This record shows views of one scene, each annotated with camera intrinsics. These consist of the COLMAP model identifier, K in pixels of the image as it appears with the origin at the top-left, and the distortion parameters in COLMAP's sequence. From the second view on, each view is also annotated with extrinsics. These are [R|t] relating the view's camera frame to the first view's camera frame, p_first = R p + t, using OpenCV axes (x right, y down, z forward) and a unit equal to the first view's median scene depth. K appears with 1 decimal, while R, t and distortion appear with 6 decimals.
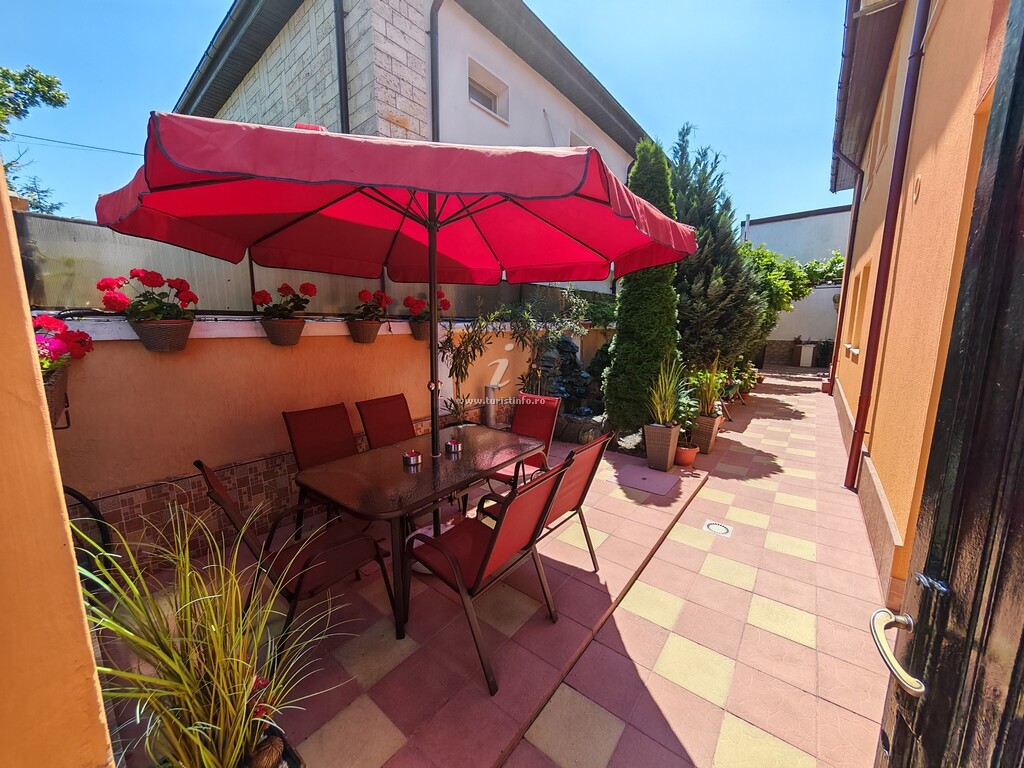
lens RADIAL K [[382.3, 0, 512.4], [0, 382.3, 387.8], [0, 0, 1]] dist [-0.001823, -0.000313]
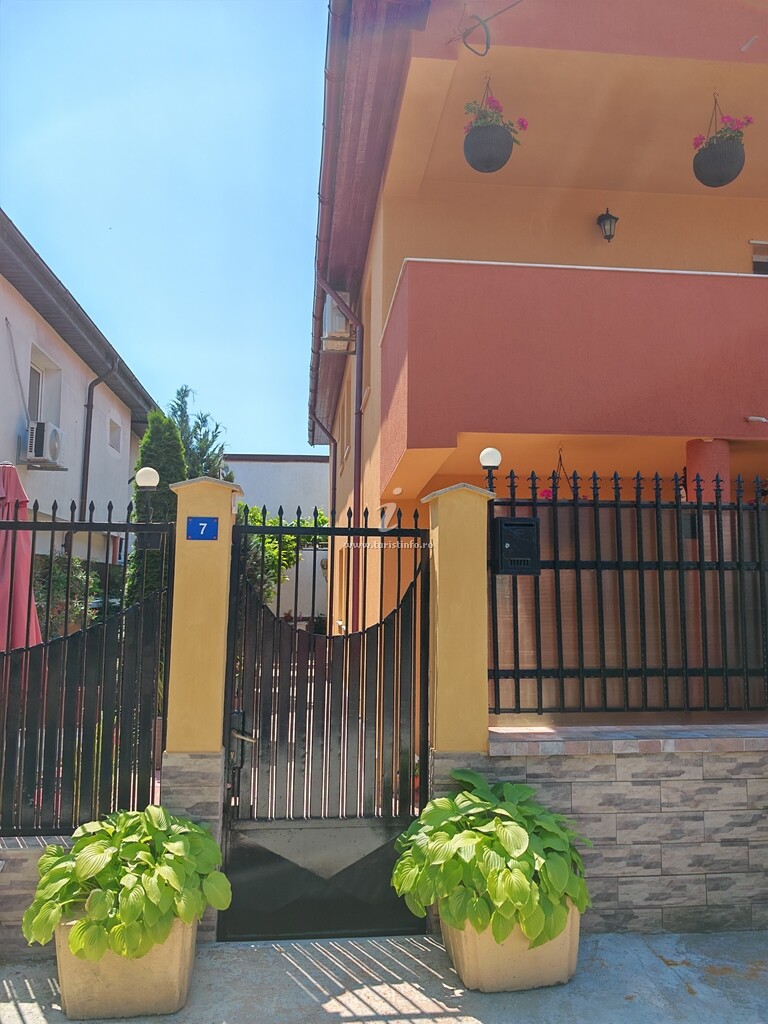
lens RADIAL K [[748.6, 0, 384.7], [0, 748.6, 514.0], [0, 0, 1]] dist [0.013130, -0.020621]
pose [[0.713694, 0.077212, 0.696189, -0.382931], [0.102935, 0.971554, -0.213275, 0.038623], [-0.692853, 0.223876, 0.685445, -0.442343]]
